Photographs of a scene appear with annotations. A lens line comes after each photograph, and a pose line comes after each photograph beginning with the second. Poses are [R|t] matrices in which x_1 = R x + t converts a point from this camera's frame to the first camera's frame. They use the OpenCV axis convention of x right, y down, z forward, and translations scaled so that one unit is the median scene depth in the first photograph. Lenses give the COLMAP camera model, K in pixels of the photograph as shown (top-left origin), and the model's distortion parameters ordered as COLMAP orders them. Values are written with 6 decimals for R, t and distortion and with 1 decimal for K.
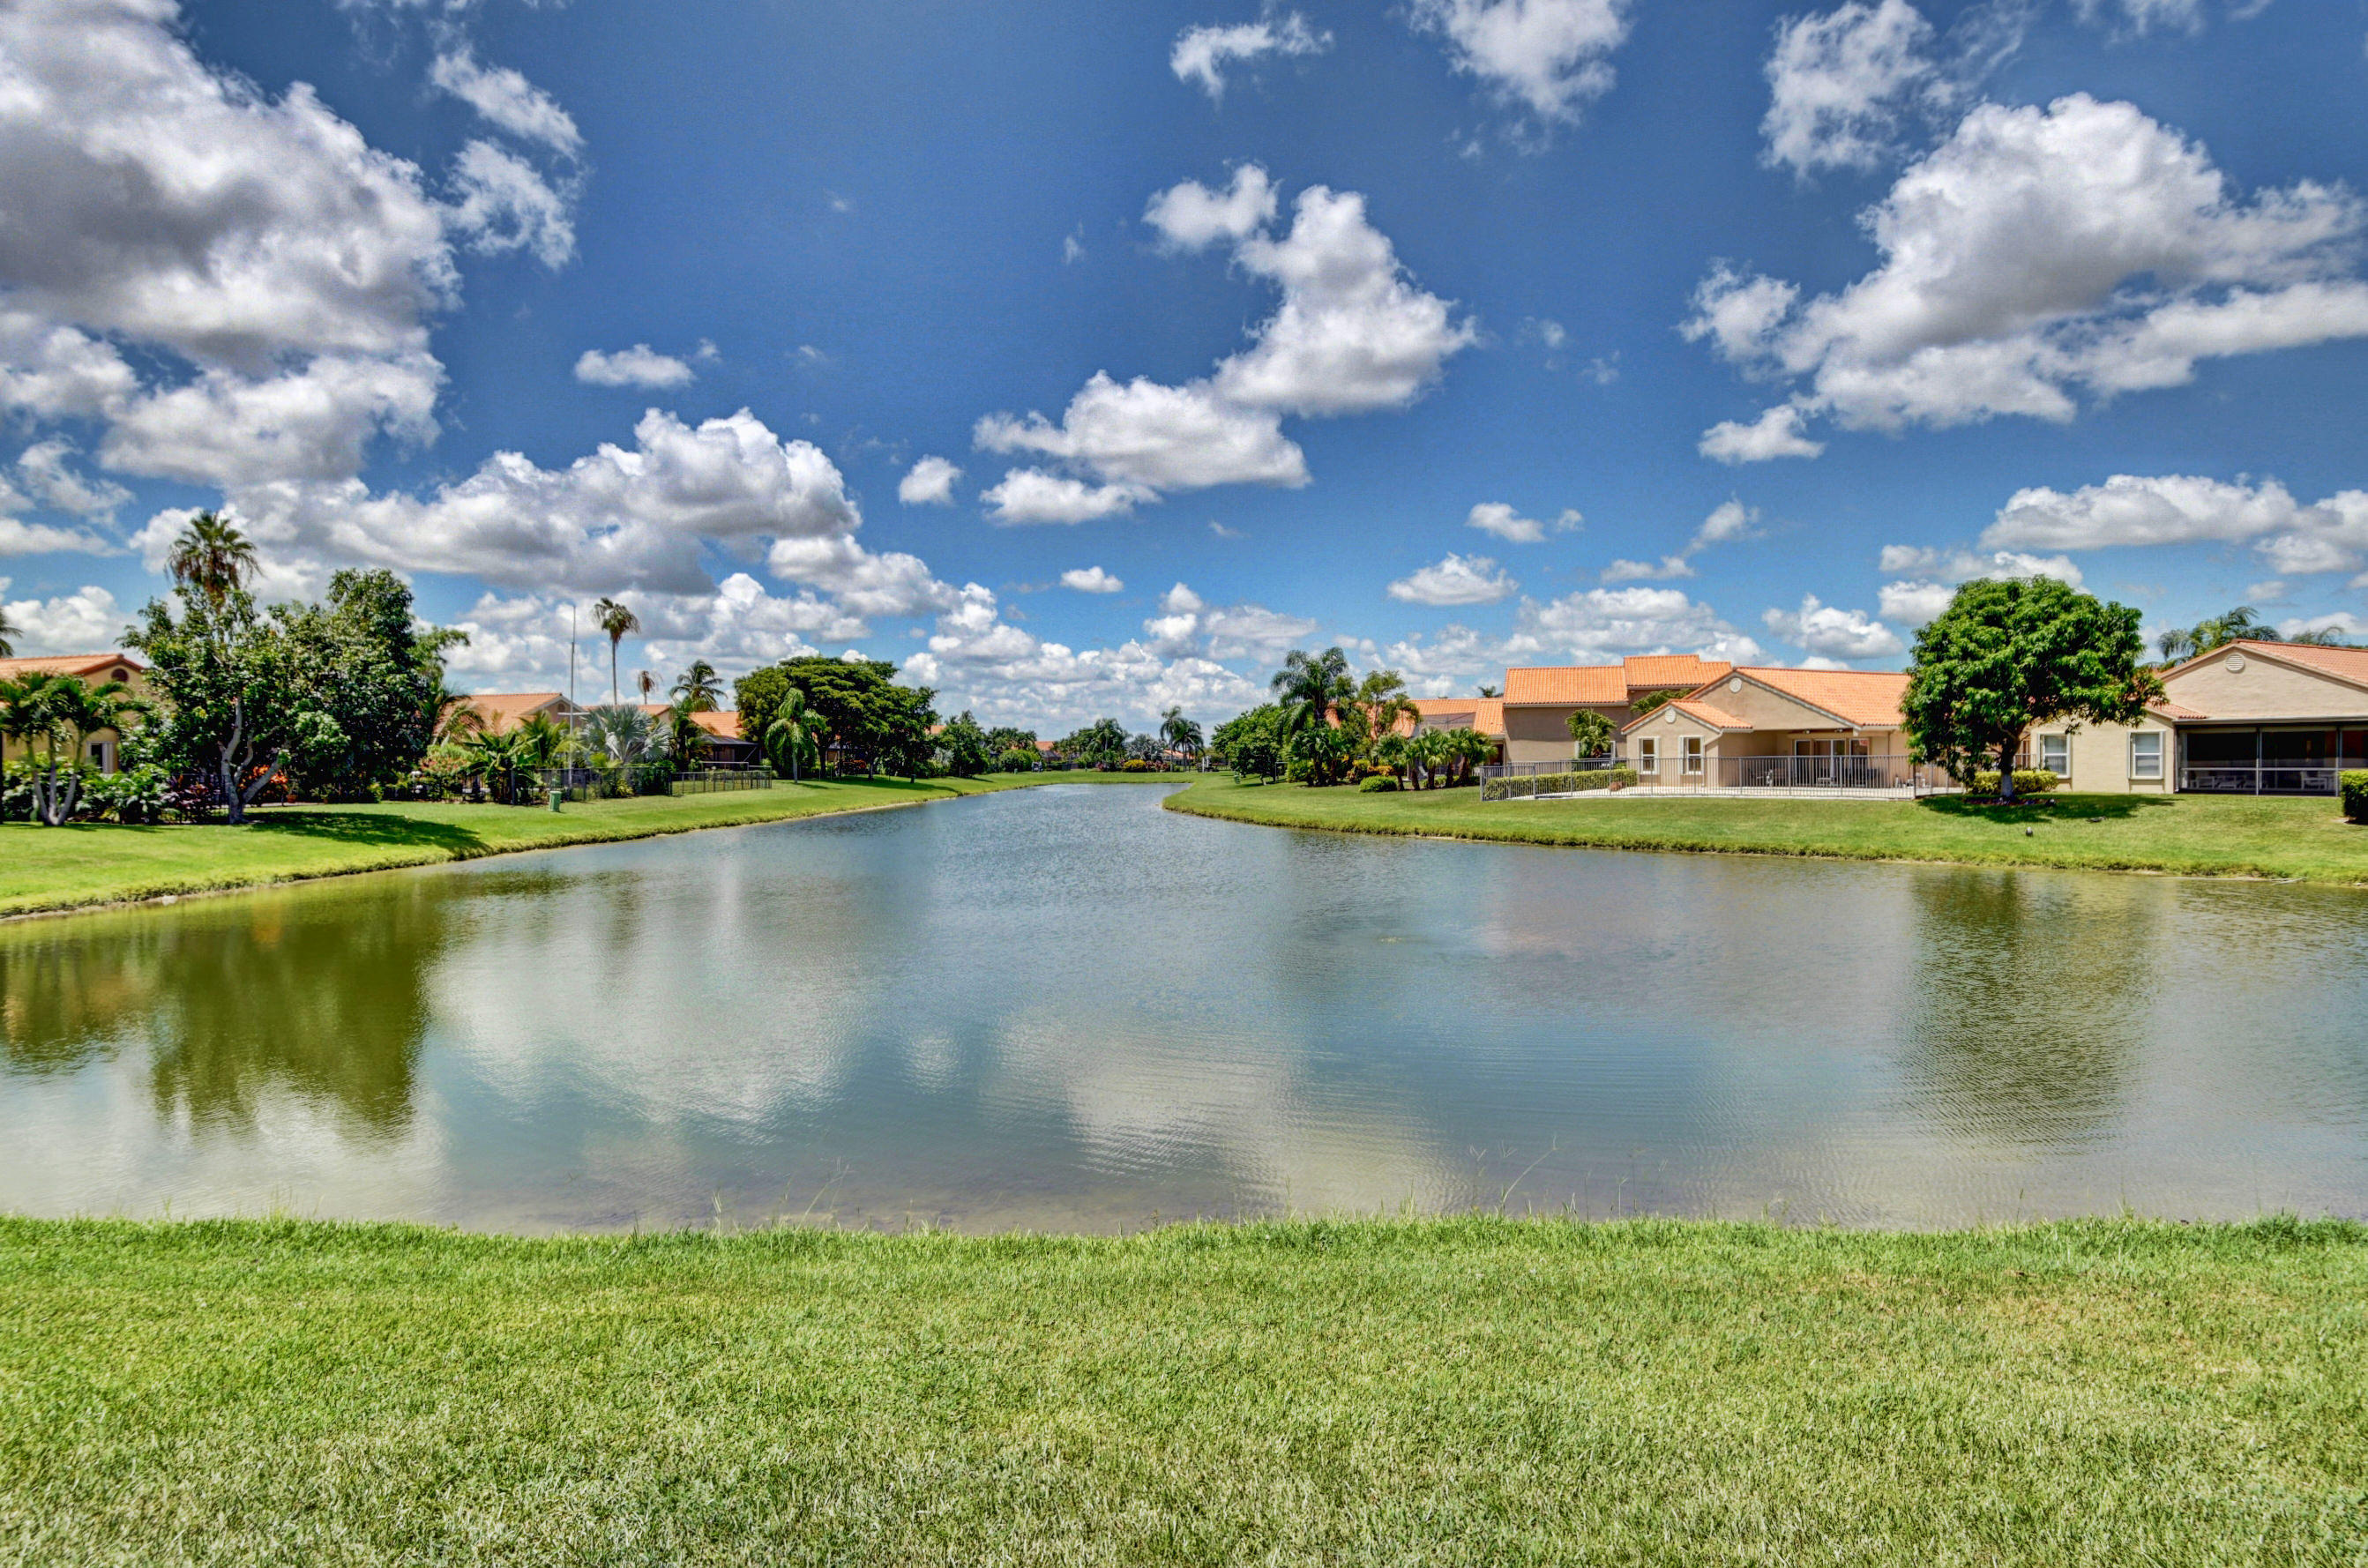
lens RADIAL K [[1256.9, 0, 1184.0], [0, 1256.9, 784.0], [0, 0, 1]] dist [0.001227, -0.041418]
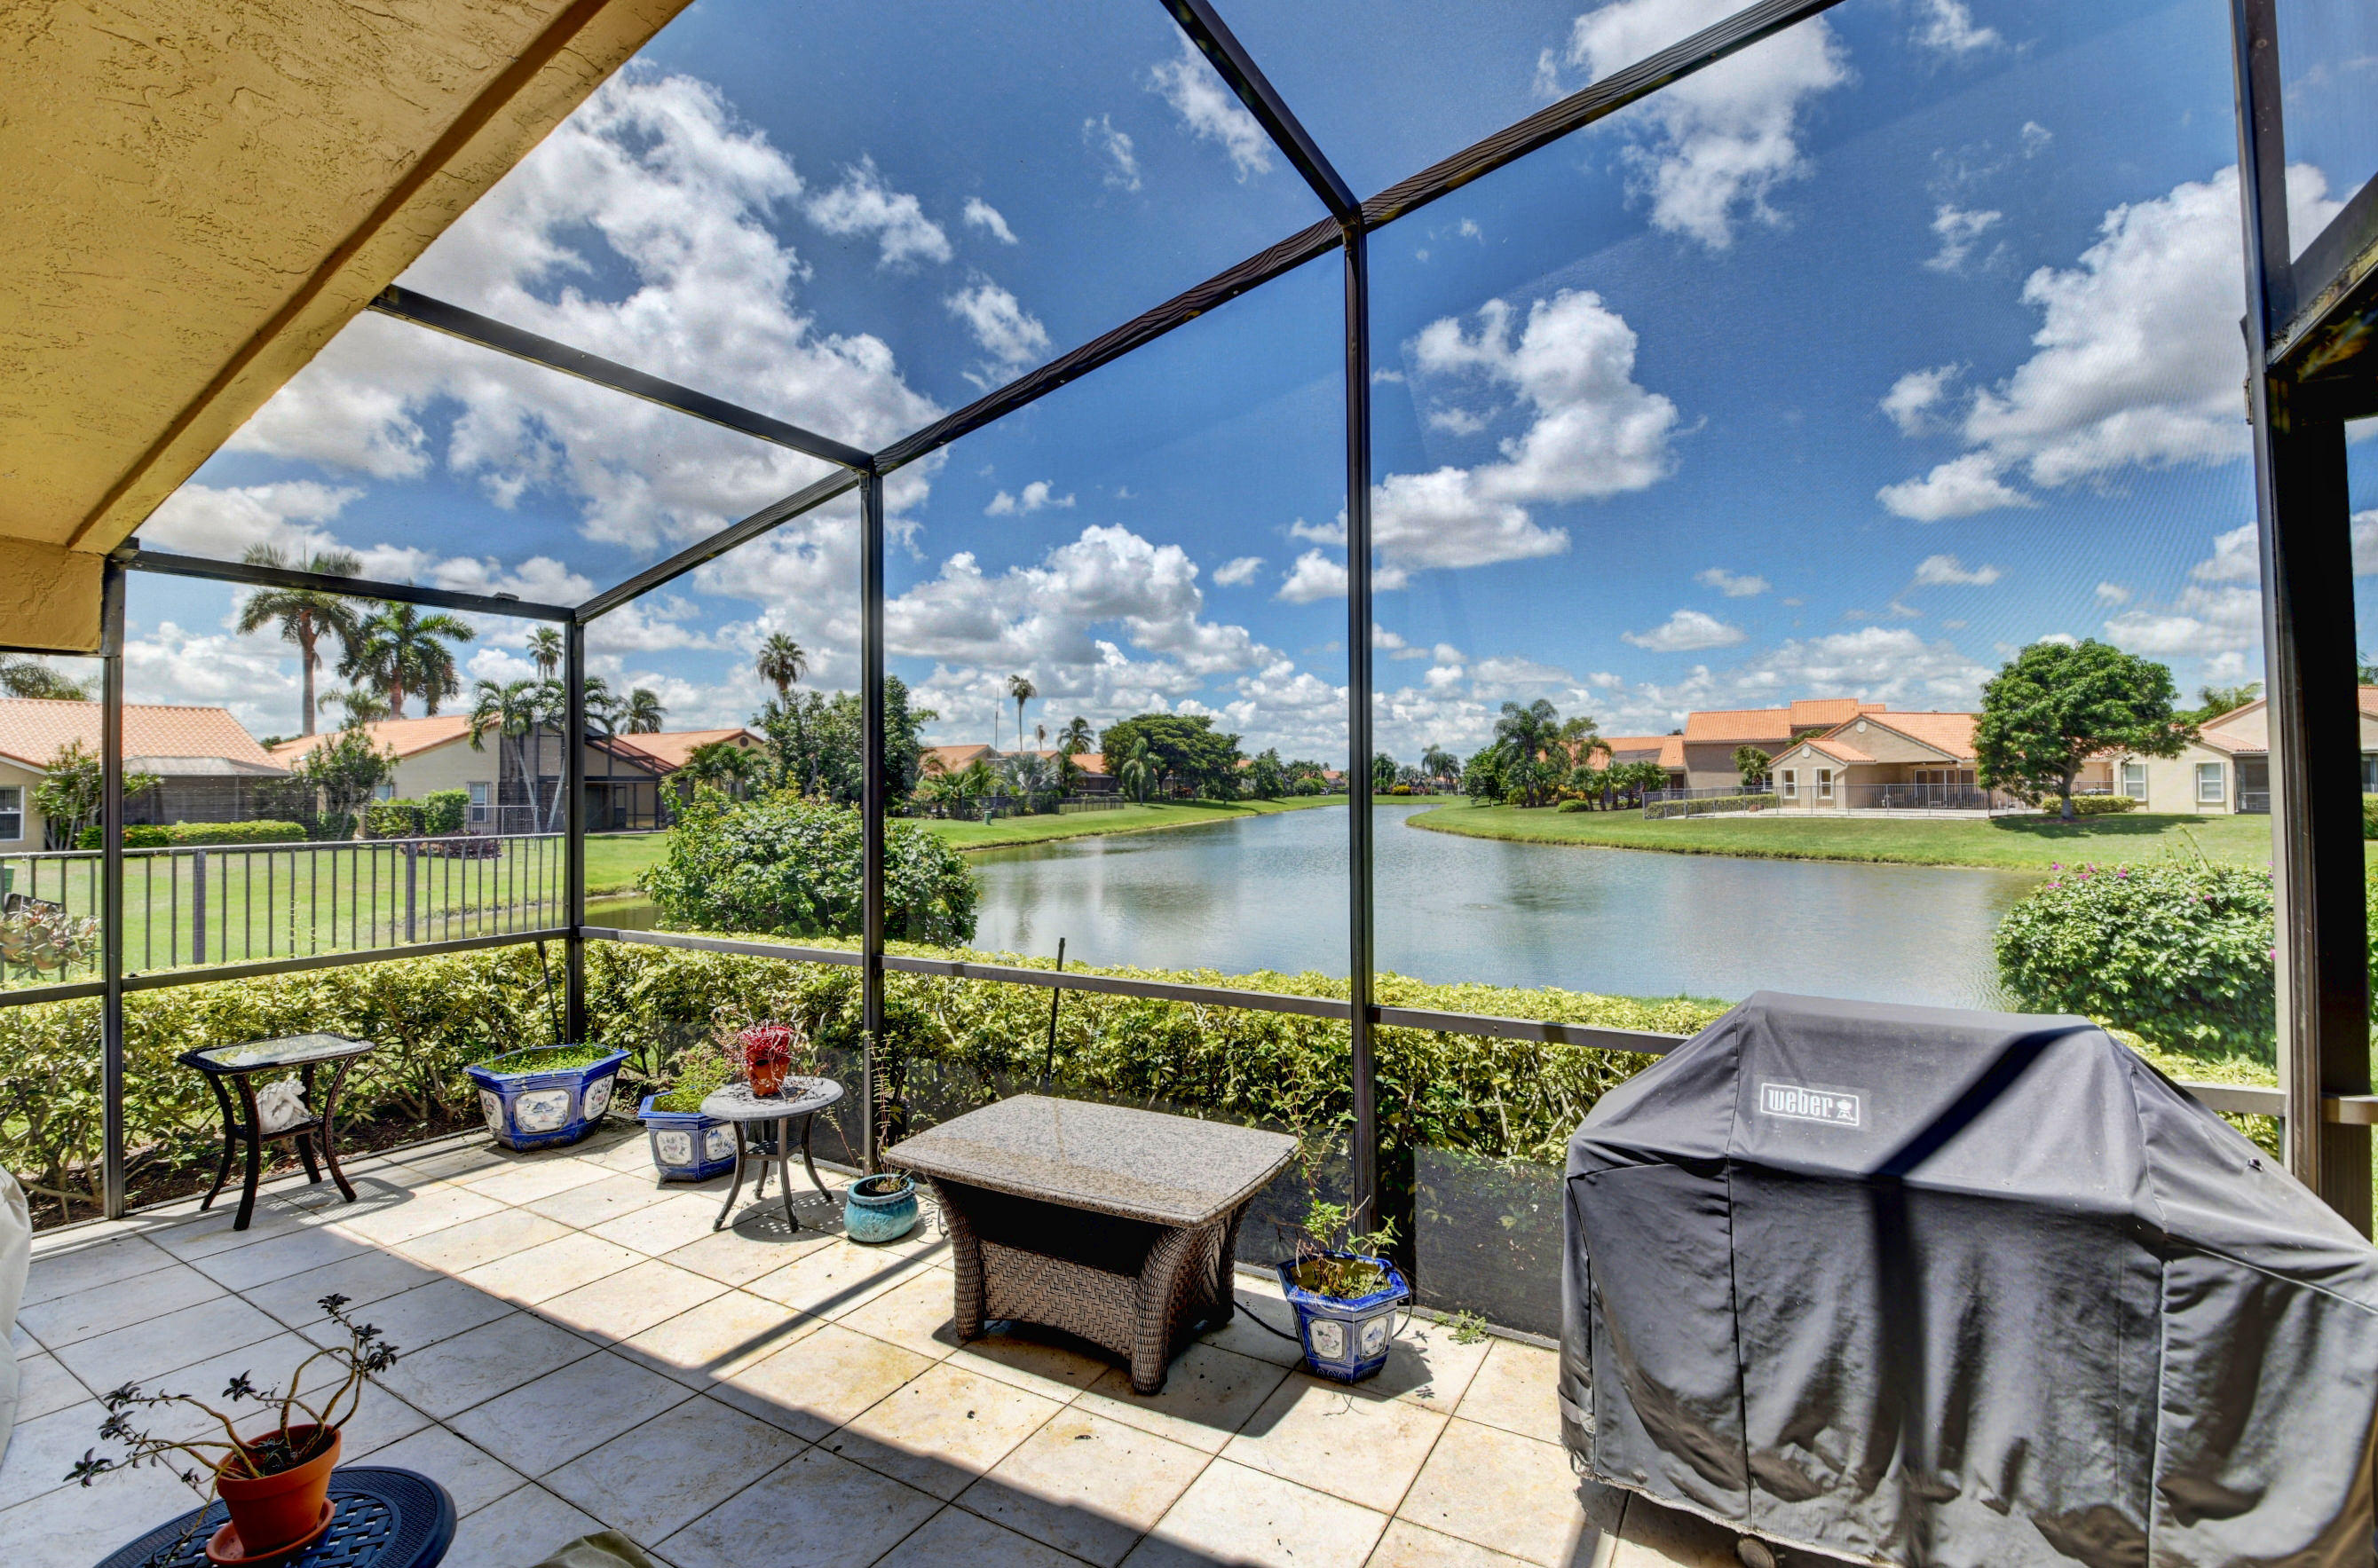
lens RADIAL K [[1043.1, 0, 1189.0], [0, 1043.1, 784.0], [0, 0, 1]] dist [-0.045269, -0.000171]
pose [[0.965803, -0.005358, -0.259221, 0.051032], [0.000491, 0.999822, -0.018838, -0.002653], [0.259276, 0.018067, 0.965634, -0.127021]]
